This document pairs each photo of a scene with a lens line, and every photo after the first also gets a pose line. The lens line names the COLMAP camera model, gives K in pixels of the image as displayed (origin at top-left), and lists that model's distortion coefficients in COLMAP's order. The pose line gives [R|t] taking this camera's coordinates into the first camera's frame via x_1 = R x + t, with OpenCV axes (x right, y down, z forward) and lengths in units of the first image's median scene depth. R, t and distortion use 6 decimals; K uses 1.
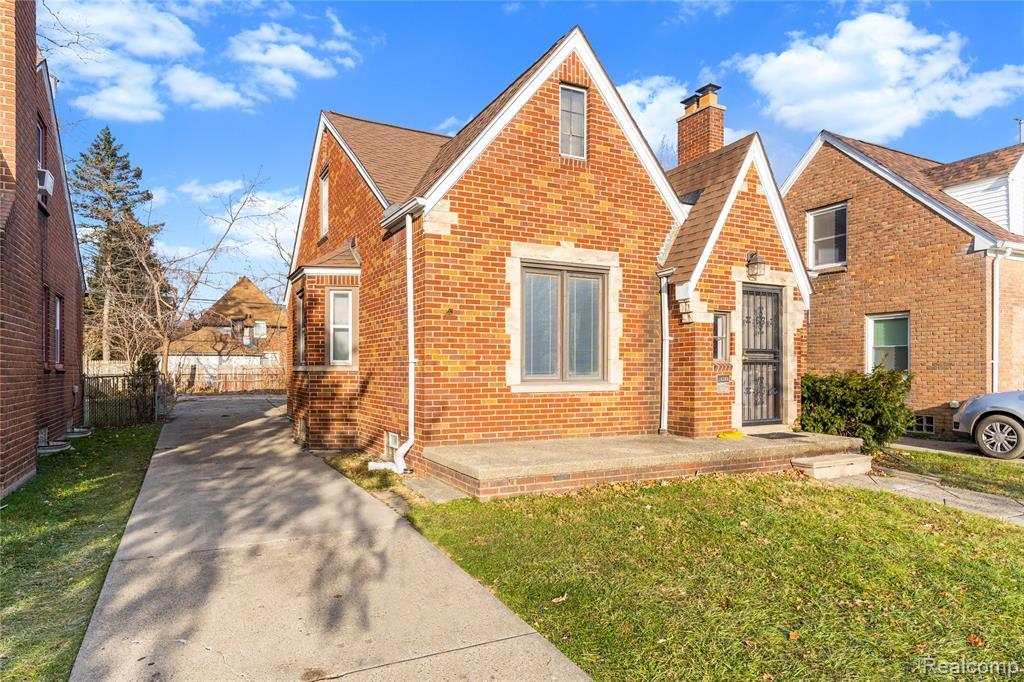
lens RADIAL K [[621.0, 0, 504.3], [0, 621.0, 366.6], [0, 0, 1]] dist [-0.004723, -0.000490]
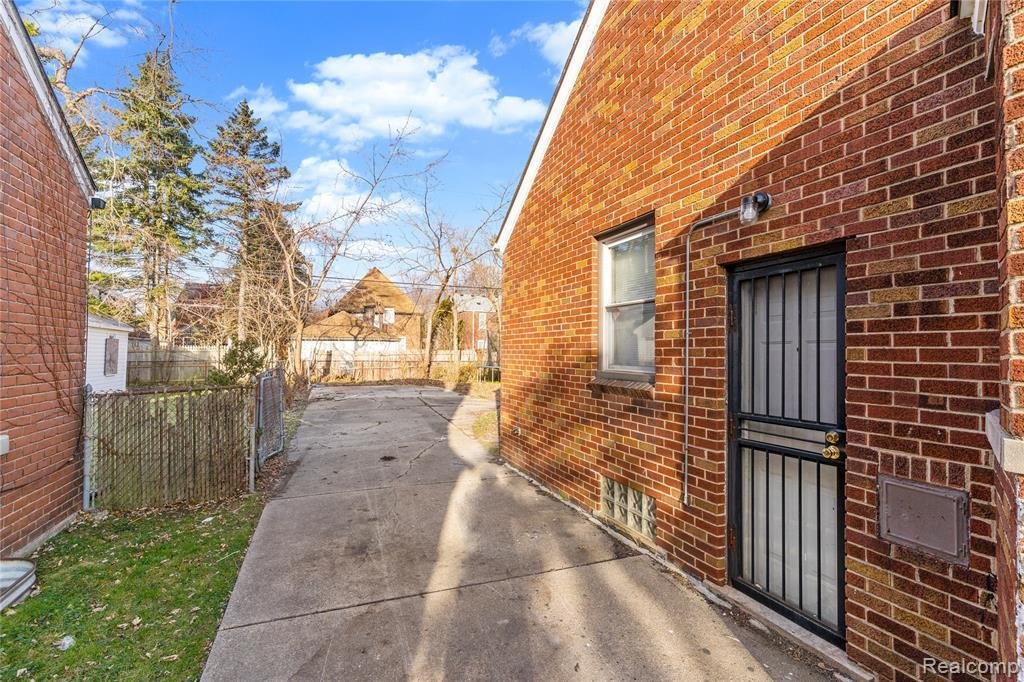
lens RADIAL K [[497.8, 0, 513.2], [0, 497.8, 343.0], [0, 0, 1]] dist [0.001341, 0.000650]
pose [[0.993983, 0.005564, -0.109395, -0.140766], [-0.006930, 0.999903, -0.012110, -0.007076], [0.109317, 0.012795, 0.993925, 0.278907]]
